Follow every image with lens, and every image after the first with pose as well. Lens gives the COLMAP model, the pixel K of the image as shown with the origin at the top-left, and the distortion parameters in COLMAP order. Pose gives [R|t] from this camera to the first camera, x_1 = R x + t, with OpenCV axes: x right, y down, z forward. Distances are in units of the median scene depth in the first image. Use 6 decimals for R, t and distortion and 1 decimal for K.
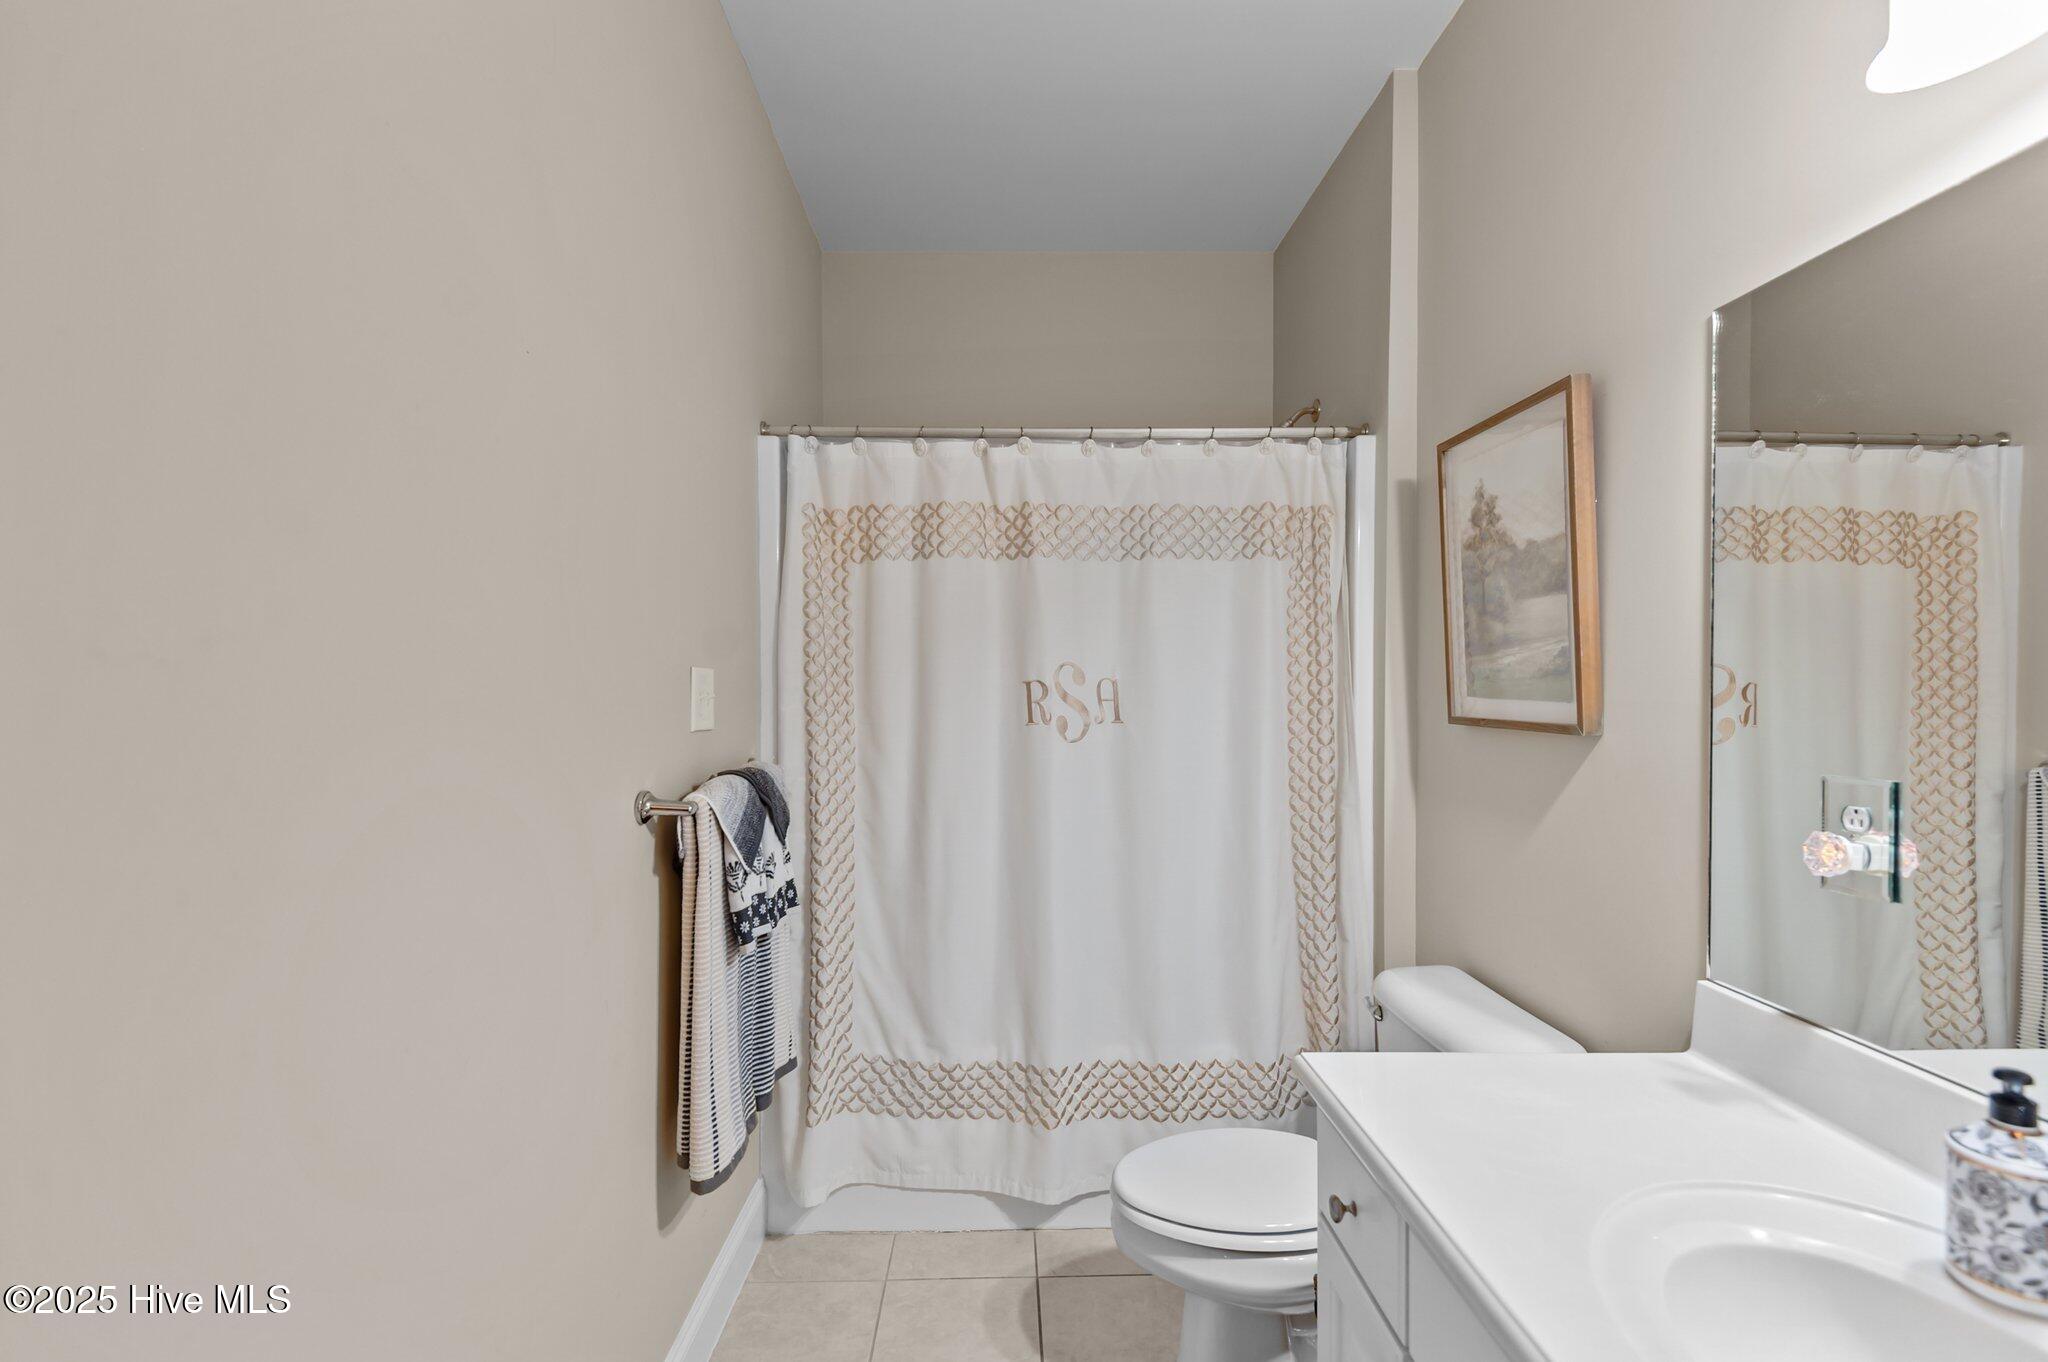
lens RADIAL K [[939.8, 0, 1027.4], [0, 939.8, 693.3], [0, 0, 1]] dist [0.030271, -0.017089]
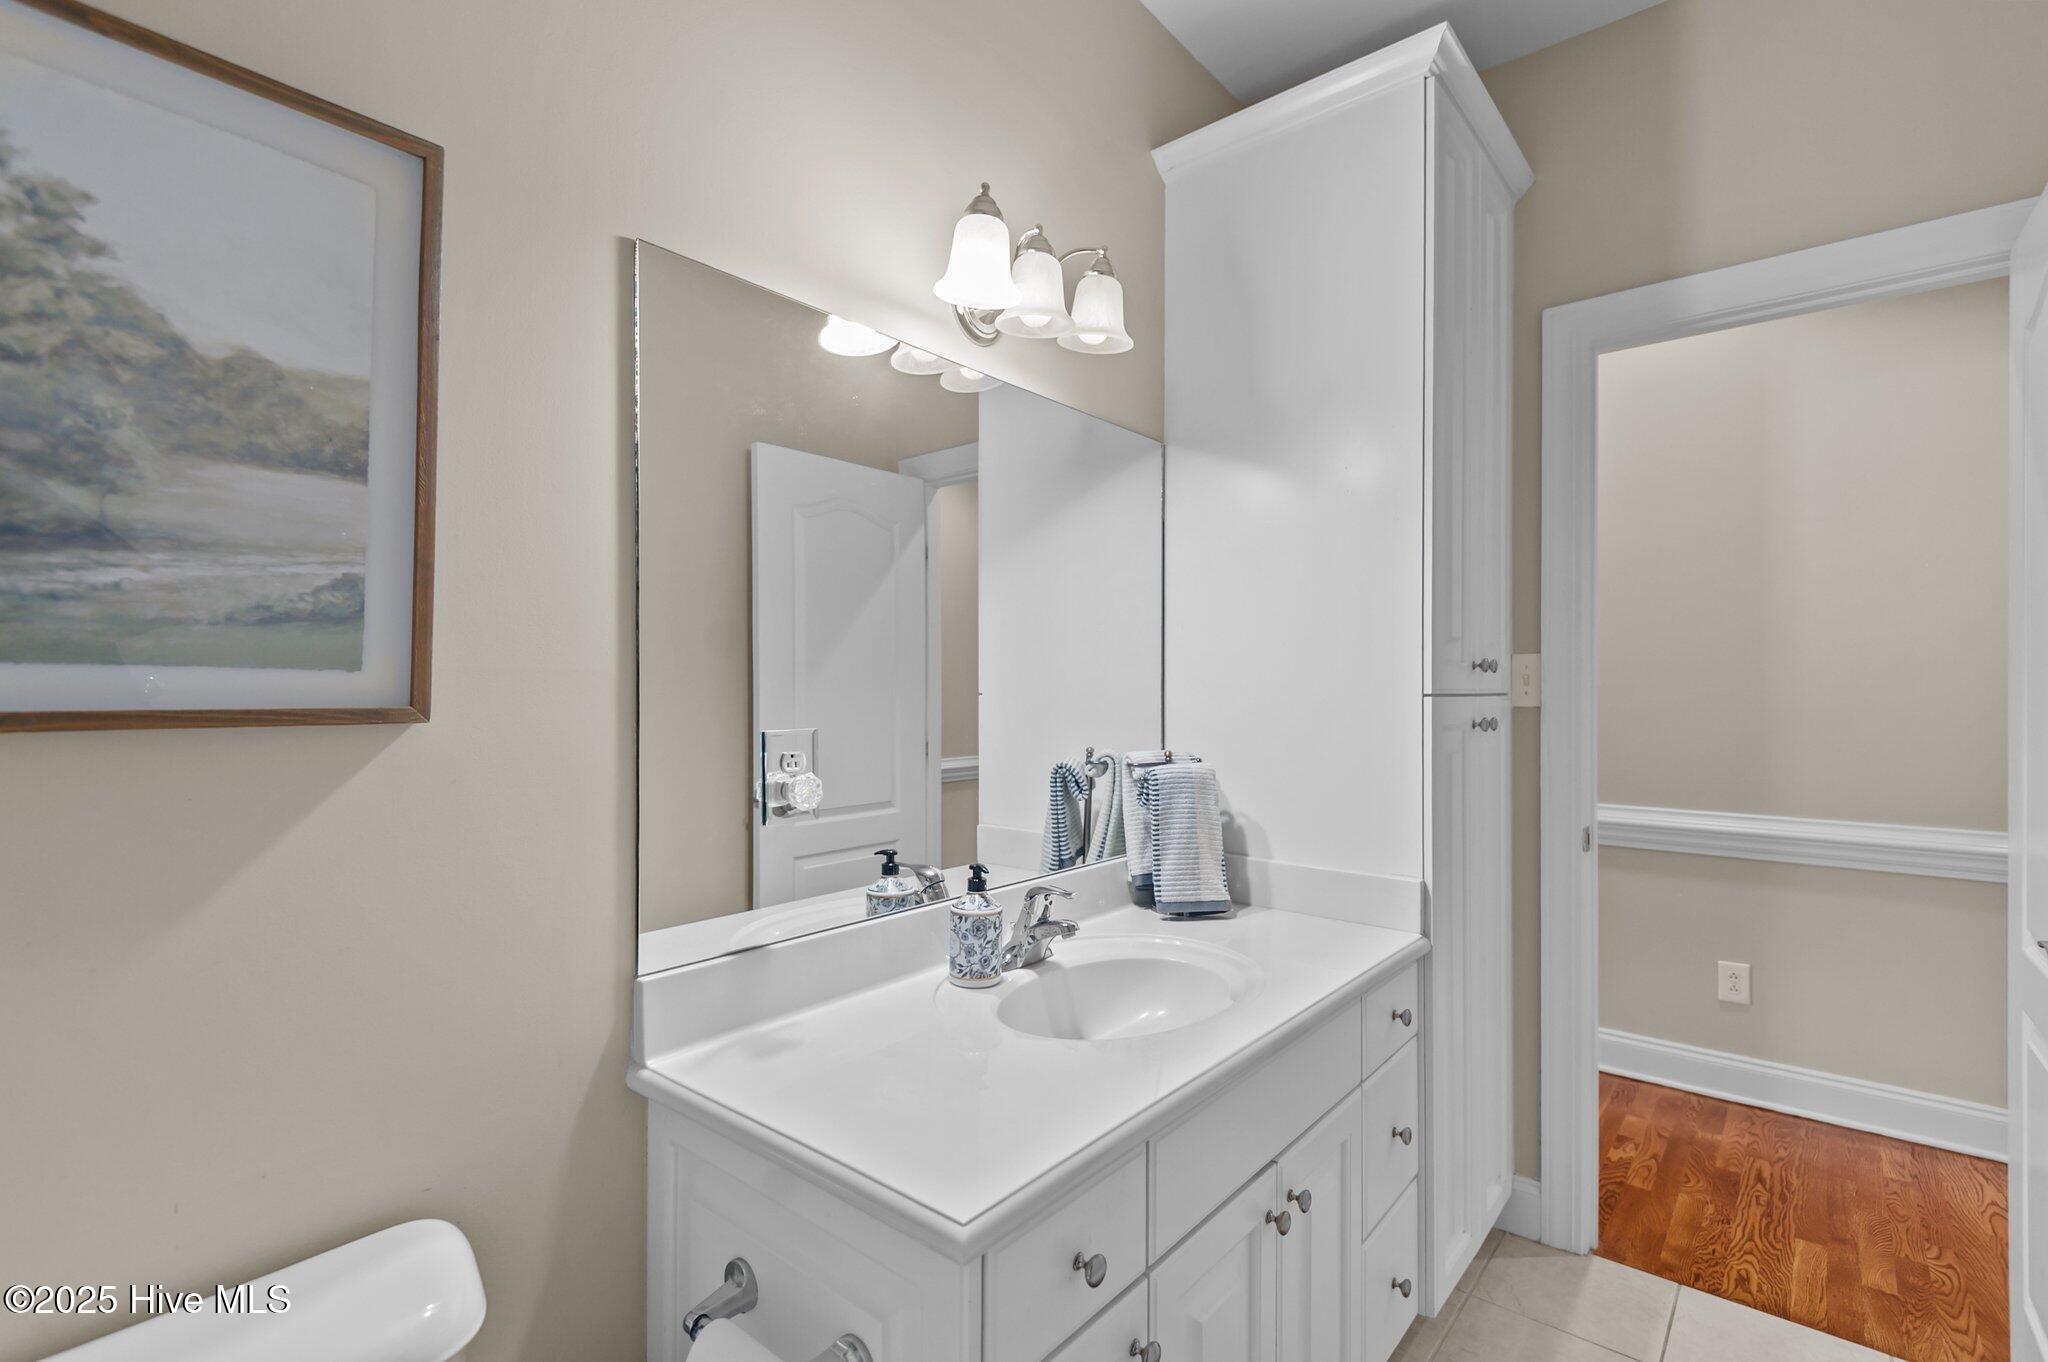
lens RADIAL K [[939.8, 0, 1027.4], [0, 939.8, 693.3], [0, 0, 1]] dist [0.030271, -0.017089]
pose [[-0.761839, -0.001763, 0.647764, -0.118327], [0.007613, 0.999903, 0.011675, 0.018877], [-0.647721, 0.013825, -0.761752, 1.094723]]
